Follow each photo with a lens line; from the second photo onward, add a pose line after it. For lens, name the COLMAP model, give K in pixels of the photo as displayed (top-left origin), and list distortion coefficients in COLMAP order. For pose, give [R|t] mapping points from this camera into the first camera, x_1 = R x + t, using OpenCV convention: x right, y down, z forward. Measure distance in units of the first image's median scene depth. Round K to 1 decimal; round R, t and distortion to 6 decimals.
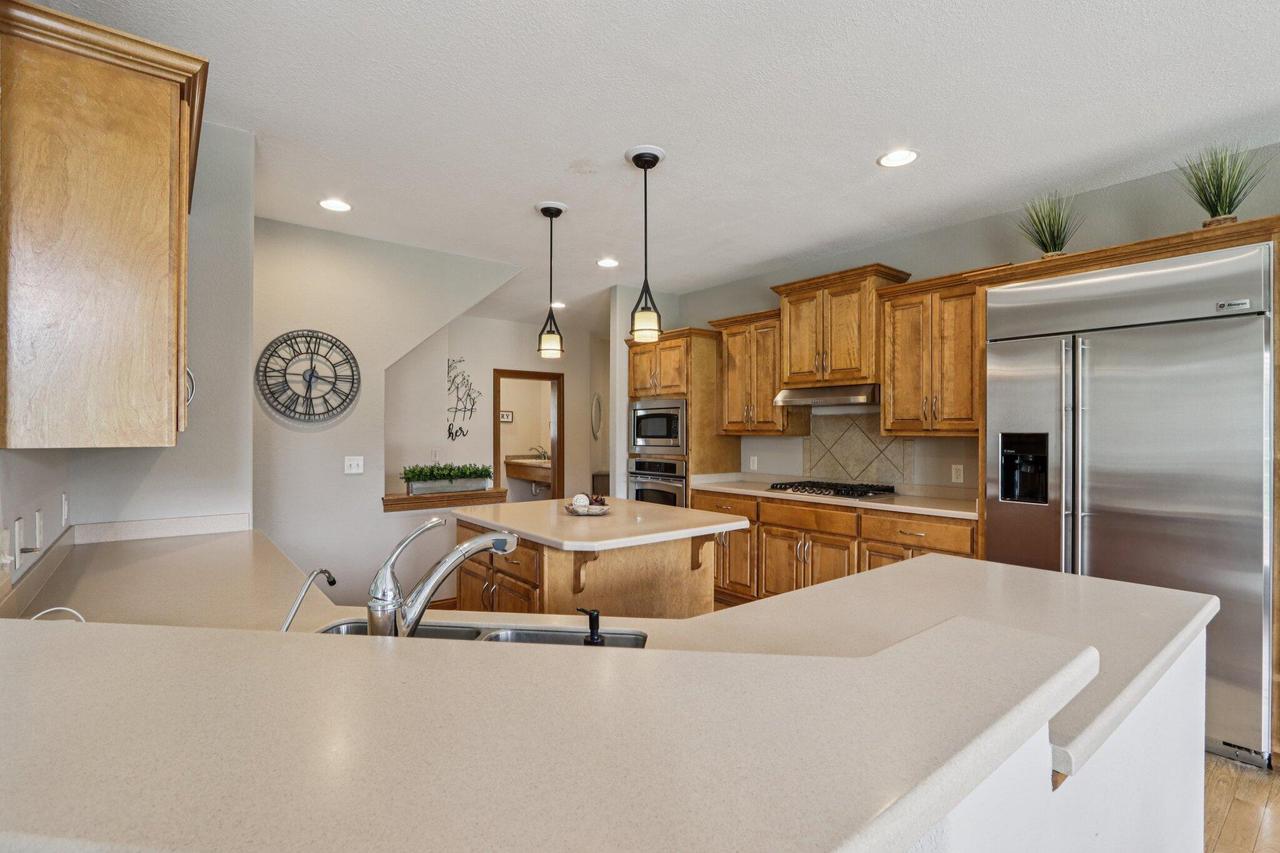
lens RADIAL K [[603.7, 0, 638.2], [0, 603.7, 428.4], [0, 0, 1]] dist [-0.020604, 0.005336]
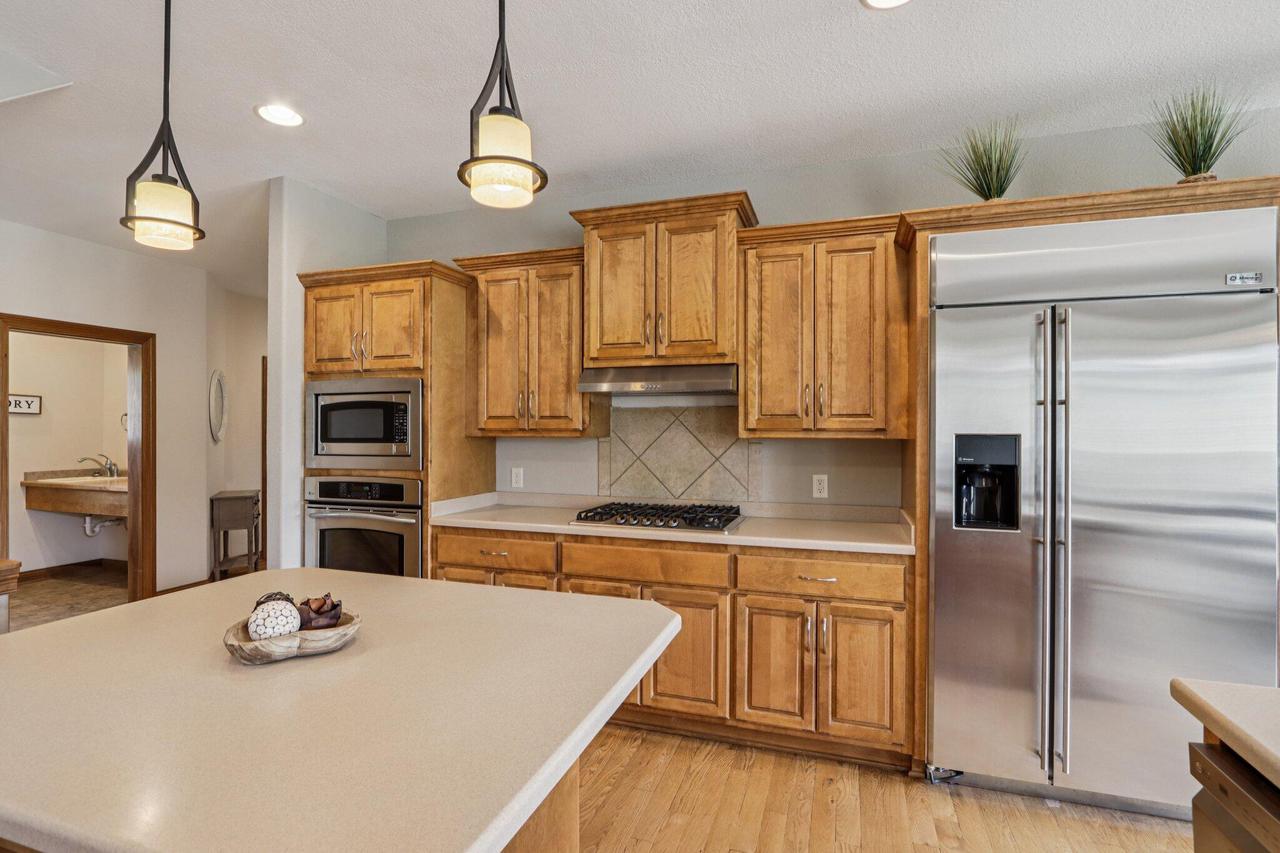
lens RADIAL K [[603.7, 0, 629.6], [0, 603.7, 427.5], [0, 0, 1]] dist [-0.020604, 0.005336]
pose [[0.841120, 0.001415, 0.540847, -0.087570], [-0.002860, 0.999994, 0.001831, -0.000800], [-0.540841, -0.003086, 0.841119, 0.448734]]
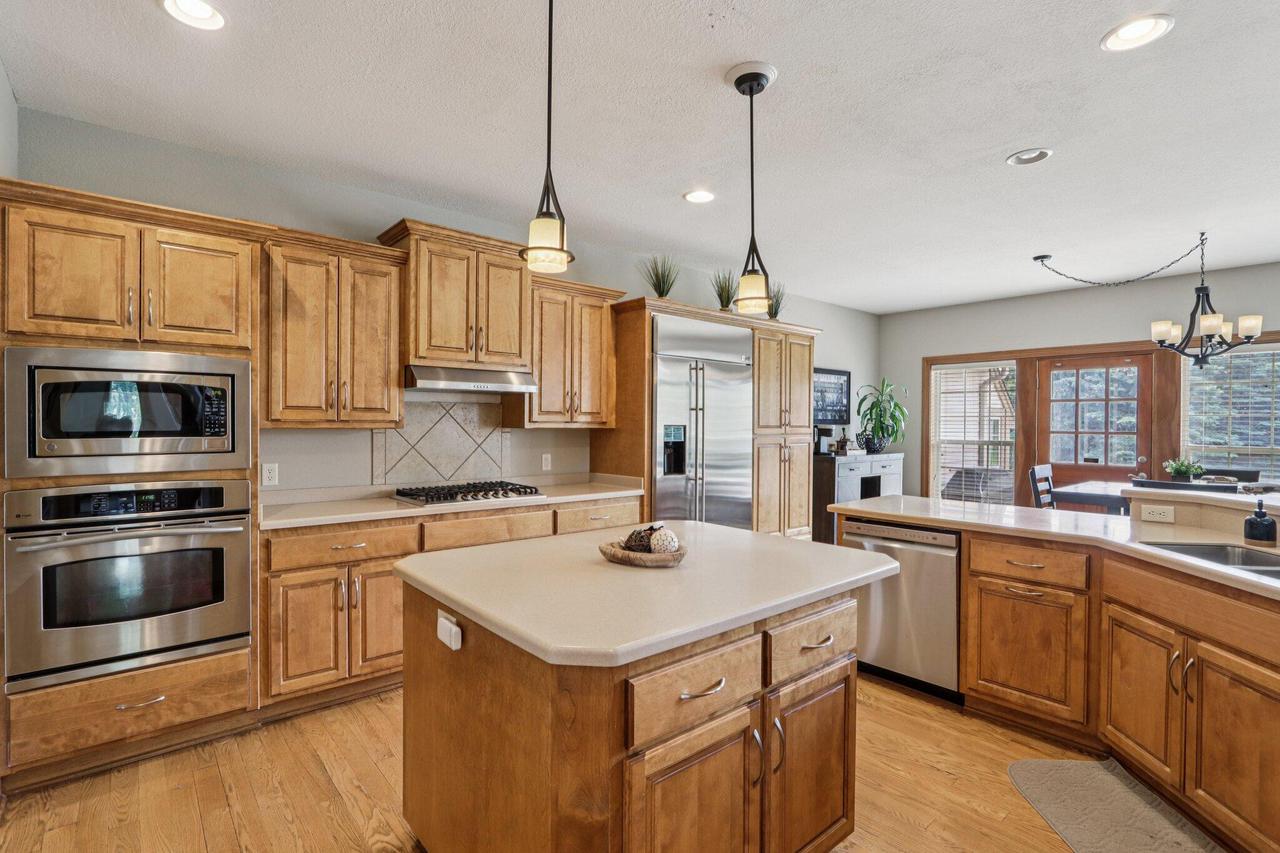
lens RADIAL K [[603.7, 0, 639.4], [0, 603.7, 430.8], [0, 0, 1]] dist [-0.020604, 0.005336]
pose [[-0.033712, -0.012807, 0.999350, -0.535717], [-0.010097, 0.999871, 0.012473, 0.002673], [-0.999381, -0.009670, -0.033837, 0.812736]]
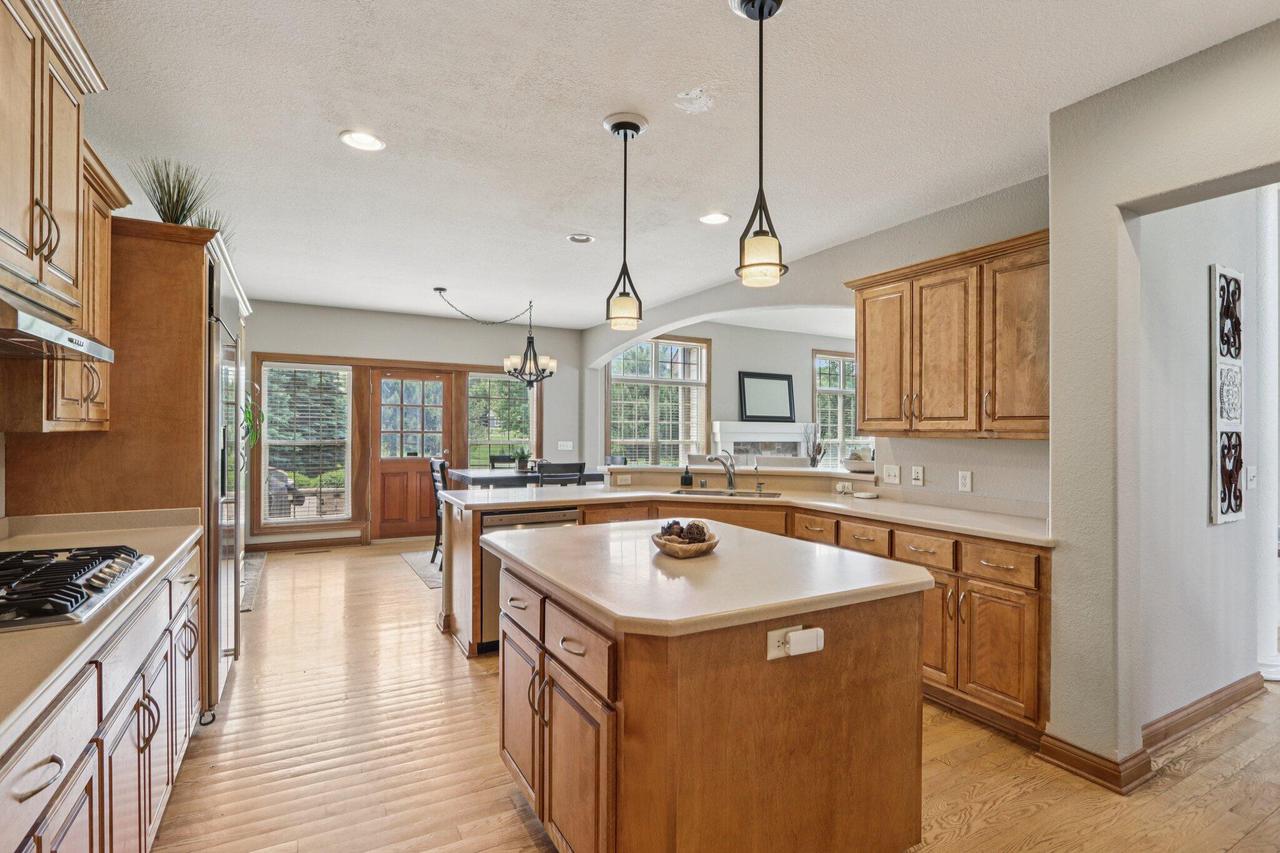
lens RADIAL K [[603.7, 0, 640.5], [0, 603.7, 429.4], [0, 0, 1]] dist [-0.020604, 0.005336]
pose [[-0.988575, -0.008890, 0.150468, -0.091849], [-0.009678, 0.999943, -0.004505, 0.007740], [-0.150420, -0.005910, -0.988605, 1.318491]]
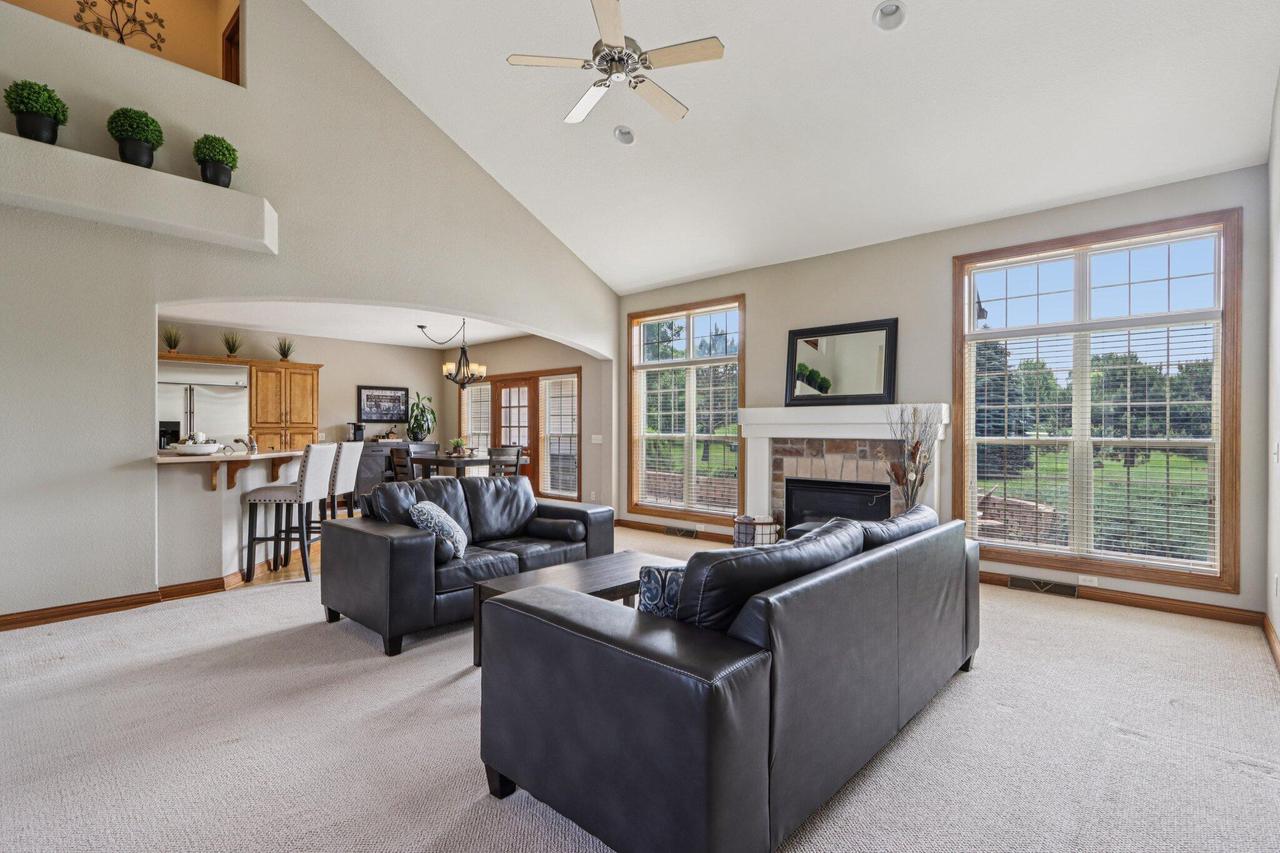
lens RADIAL K [[603.7, 0, 651.3], [0, 603.7, 433.5], [0, 0, 1]] dist [-0.020604, 0.005336]
pose [[-0.163491, -0.007490, 0.986516, -1.552027], [-0.005338, 0.999963, 0.006708, 0.021594], [-0.986530, -0.004169, -0.163525, -0.417244]]
